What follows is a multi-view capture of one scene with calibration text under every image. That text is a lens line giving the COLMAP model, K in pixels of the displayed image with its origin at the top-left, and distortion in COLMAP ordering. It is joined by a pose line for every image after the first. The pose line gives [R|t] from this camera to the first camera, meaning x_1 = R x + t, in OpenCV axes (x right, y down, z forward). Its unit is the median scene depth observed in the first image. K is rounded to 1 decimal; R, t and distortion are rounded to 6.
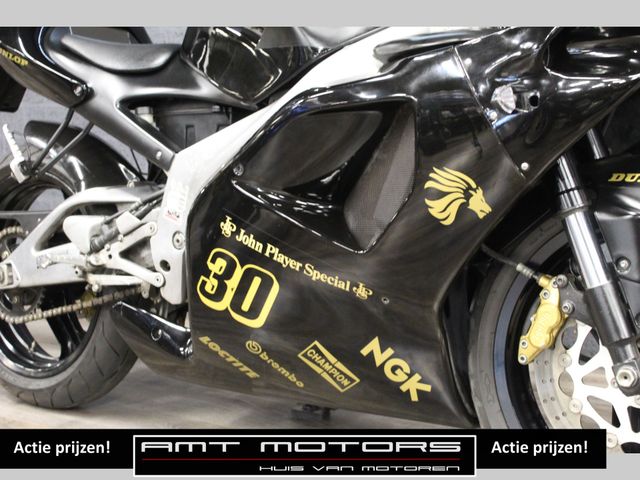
lens RADIAL K [[950.5, 0, 320.0], [0, 950.5, 240.0], [0, 0, 1]] dist [-0.024394, 0.049932]
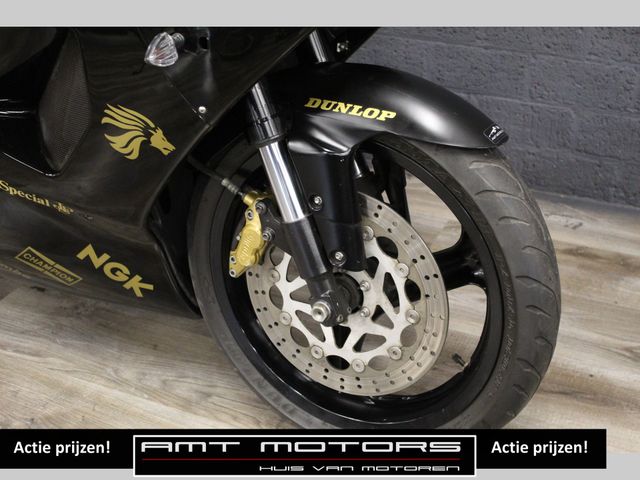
lens RADIAL K [[950.5, 0, 320.0], [0, 950.5, 240.0], [0, 0, 1]] dist [-0.024394, 0.049932]
pose [[0.992556, -0.066717, 0.101892, 0.189798], [0.024413, 0.928619, 0.370230, -0.245762], [-0.119320, -0.364986, 0.923335, 0.093422]]
